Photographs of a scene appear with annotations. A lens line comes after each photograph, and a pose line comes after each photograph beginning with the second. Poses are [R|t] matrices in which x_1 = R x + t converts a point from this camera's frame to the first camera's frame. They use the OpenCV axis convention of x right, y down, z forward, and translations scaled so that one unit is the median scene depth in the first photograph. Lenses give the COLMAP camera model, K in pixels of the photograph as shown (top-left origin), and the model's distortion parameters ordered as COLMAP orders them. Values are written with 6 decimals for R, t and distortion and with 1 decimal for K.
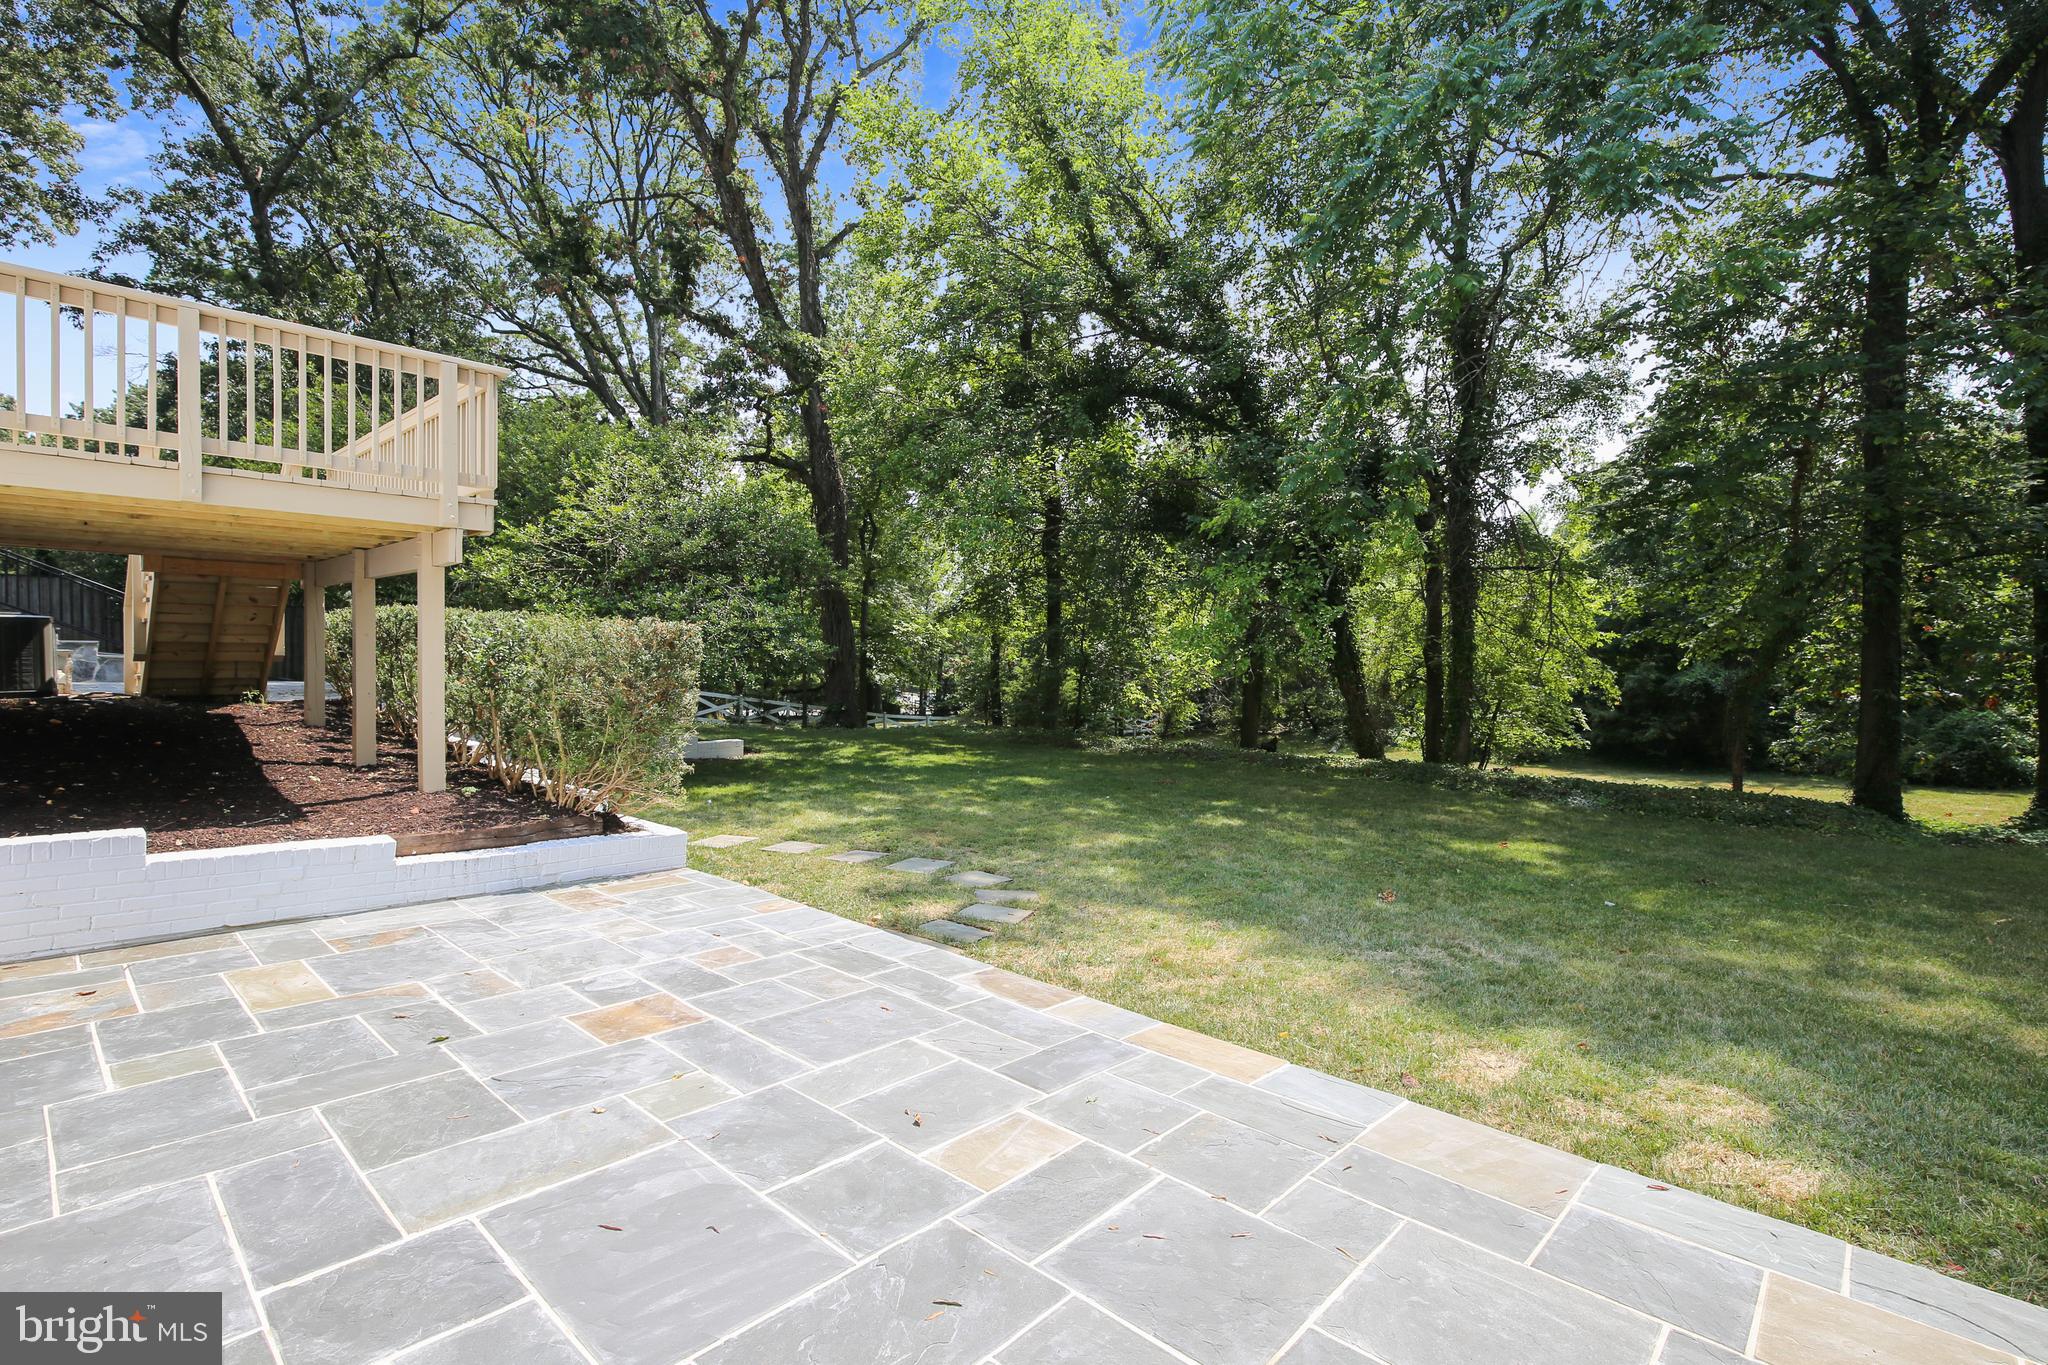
lens RADIAL K [[921.7, 0, 1035.3], [0, 921.7, 664.8], [0, 0, 1]] dist [0.004530, 0.000675]
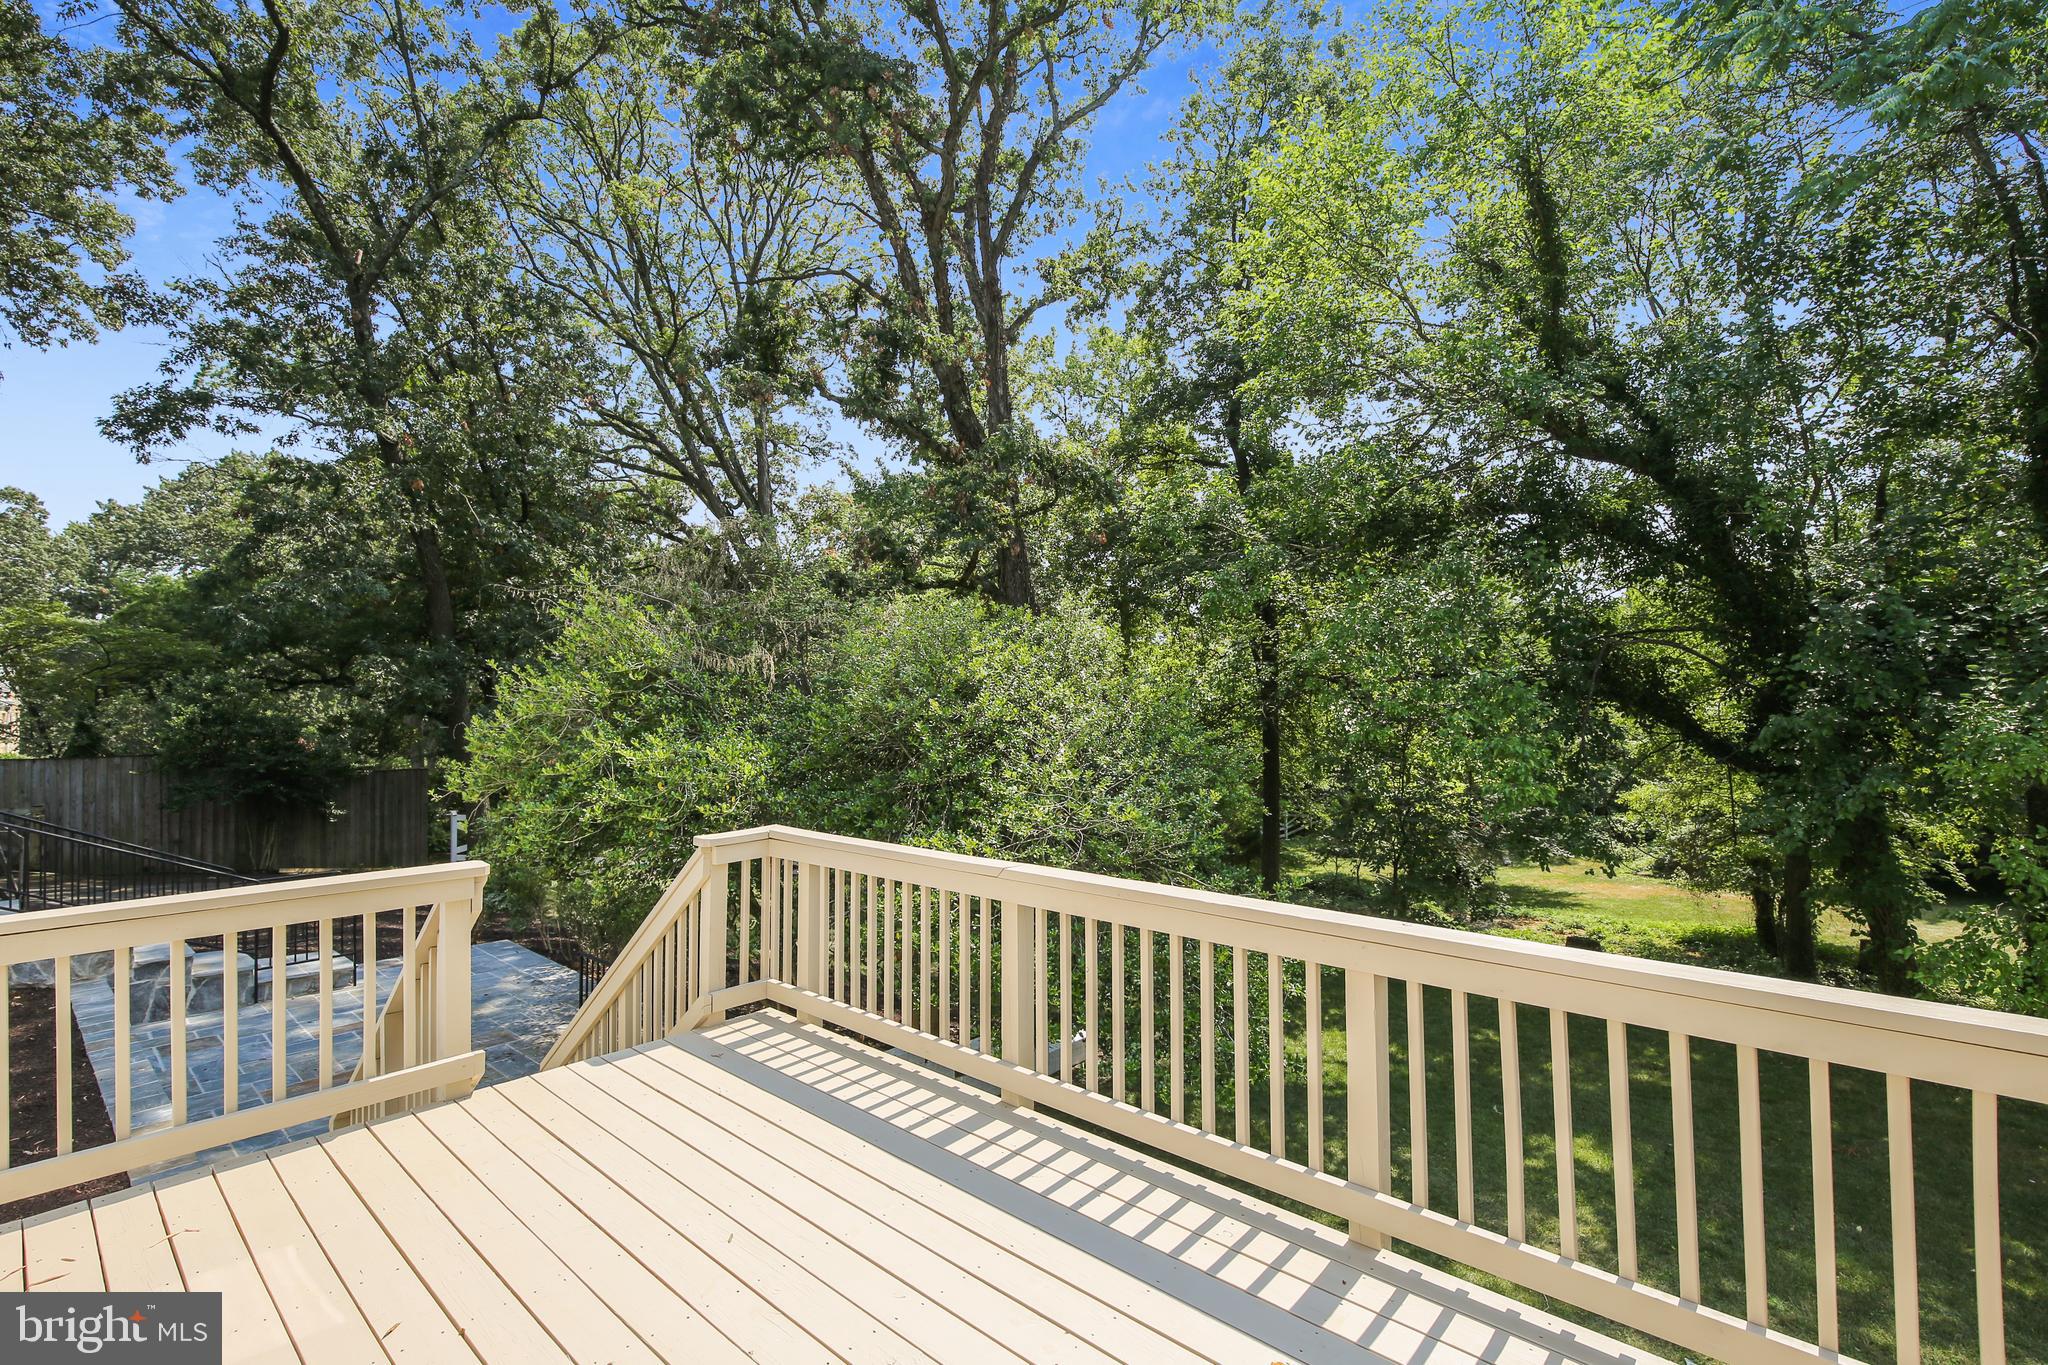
lens RADIAL K [[921.7, 0, 1056.4], [0, 921.7, 685.0], [0, 0, 1]] dist [0.004530, 0.000675]
pose [[0.999771, -0.020958, 0.004405, -0.190742], [0.021117, 0.998985, -0.039782, -0.088849], [-0.003567, 0.039866, 0.999199, 0.160876]]
